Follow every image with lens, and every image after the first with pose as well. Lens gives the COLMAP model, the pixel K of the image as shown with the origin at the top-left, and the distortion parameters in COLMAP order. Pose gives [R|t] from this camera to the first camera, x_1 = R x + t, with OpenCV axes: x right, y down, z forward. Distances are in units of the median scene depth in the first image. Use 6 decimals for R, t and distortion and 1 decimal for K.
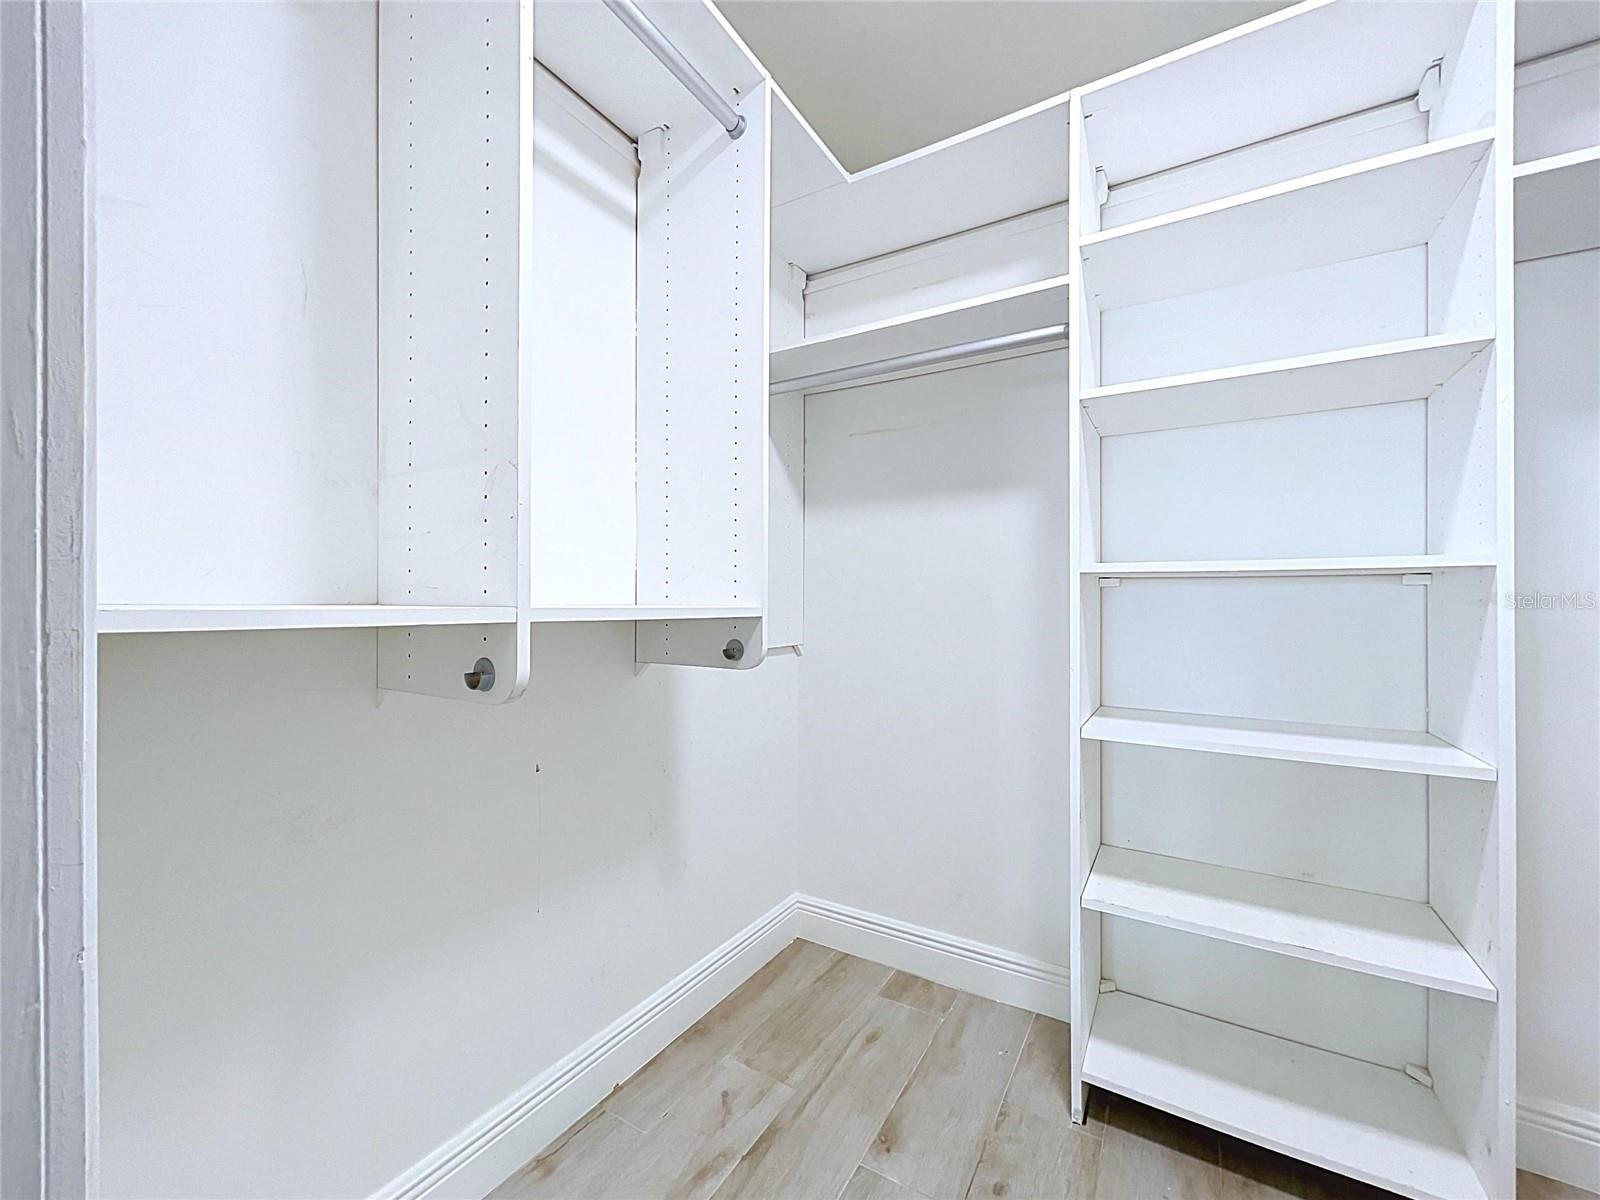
lens RADIAL K [[642.4, 0, 791.2], [0, 642.4, 605.5], [0, 0, 1]] dist [-0.004456, 0.001975]
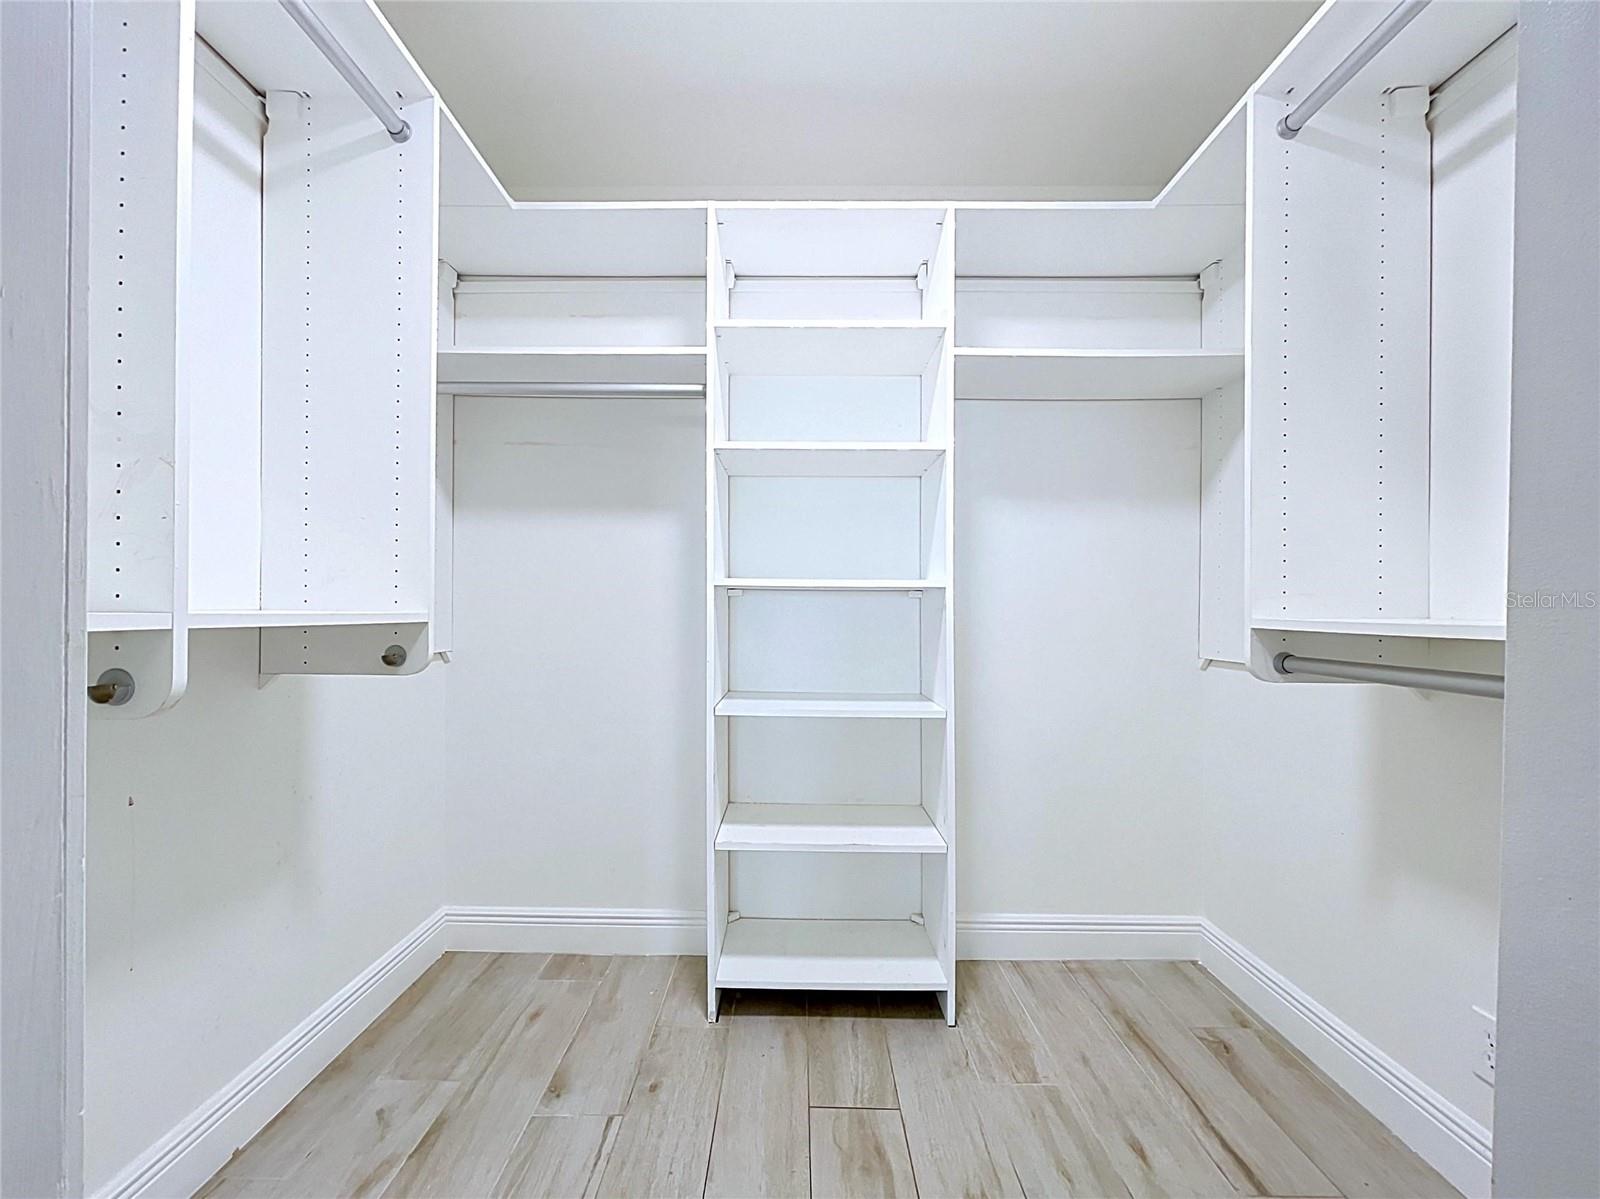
lens RADIAL K [[642.4, 0, 796.4], [0, 642.4, 612.6], [0, 0, 1]] dist [-0.004456, 0.001975]
pose [[0.849047, -0.000498, 0.528318, -0.080782], [-0.001429, 0.999994, 0.003239, -0.001423], [-0.528316, -0.003506, 0.849040, -0.159829]]
